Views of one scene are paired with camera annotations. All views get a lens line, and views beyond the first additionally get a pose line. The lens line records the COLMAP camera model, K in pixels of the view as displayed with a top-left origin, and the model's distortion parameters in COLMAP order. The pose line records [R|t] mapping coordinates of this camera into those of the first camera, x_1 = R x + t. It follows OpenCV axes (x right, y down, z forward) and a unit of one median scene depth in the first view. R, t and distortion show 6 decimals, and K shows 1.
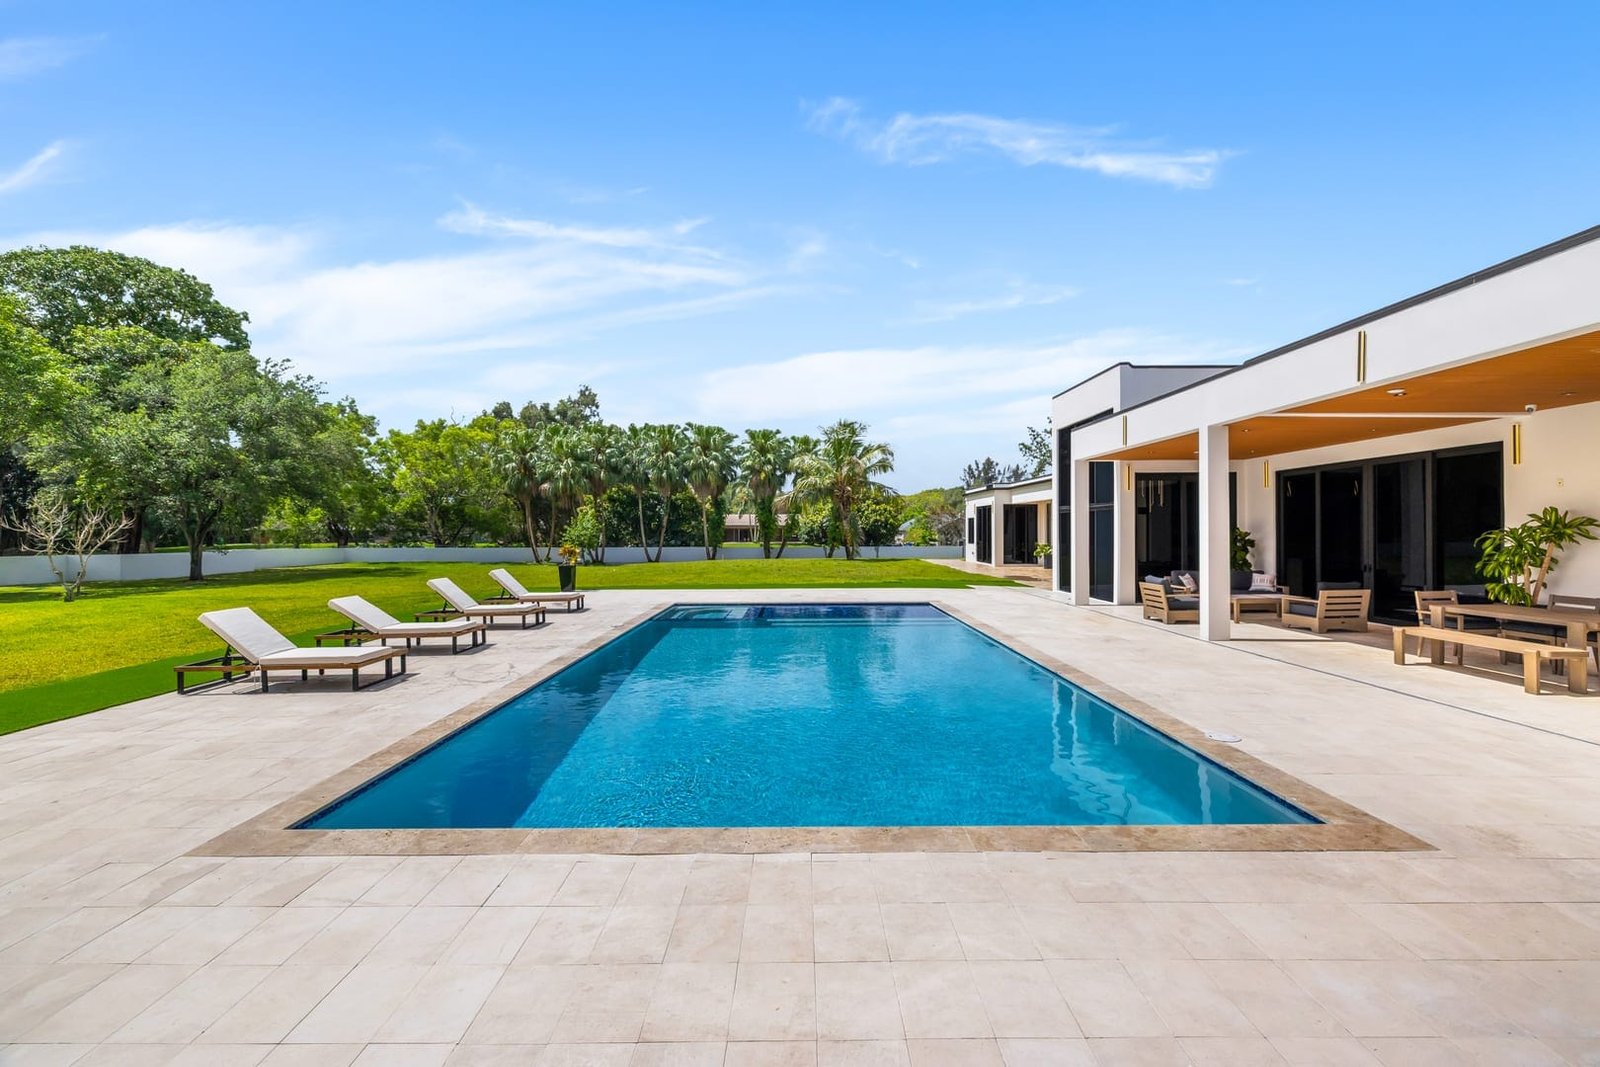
lens RADIAL K [[672.7, 0, 801.5], [0, 672.7, 539.9], [0, 0, 1]] dist [0.000453, 0.000687]
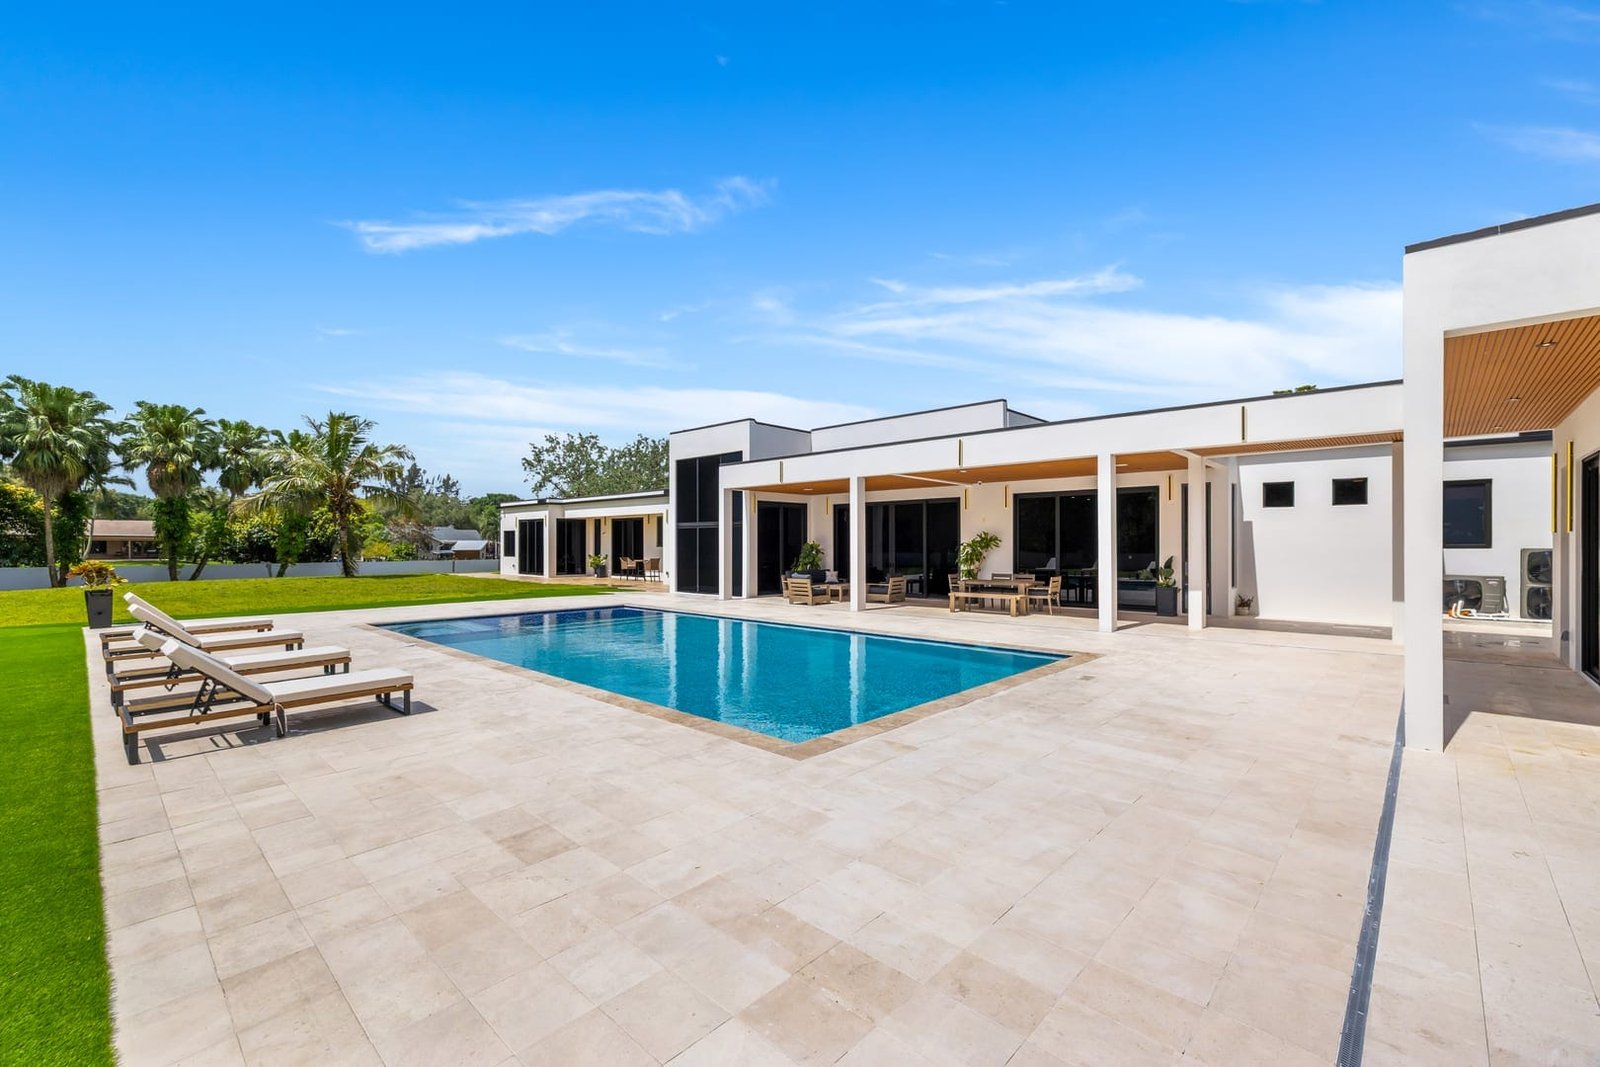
lens RADIAL K [[672.7, 0, 801.5], [0, 672.7, 539.9], [0, 0, 1]] dist [0.000453, 0.000687]
pose [[0.684870, 0.007854, 0.728623, -0.437188], [0.008017, 0.999800, -0.018312, 0.006262], [-0.728621, 0.018383, 0.684670, 0.002961]]
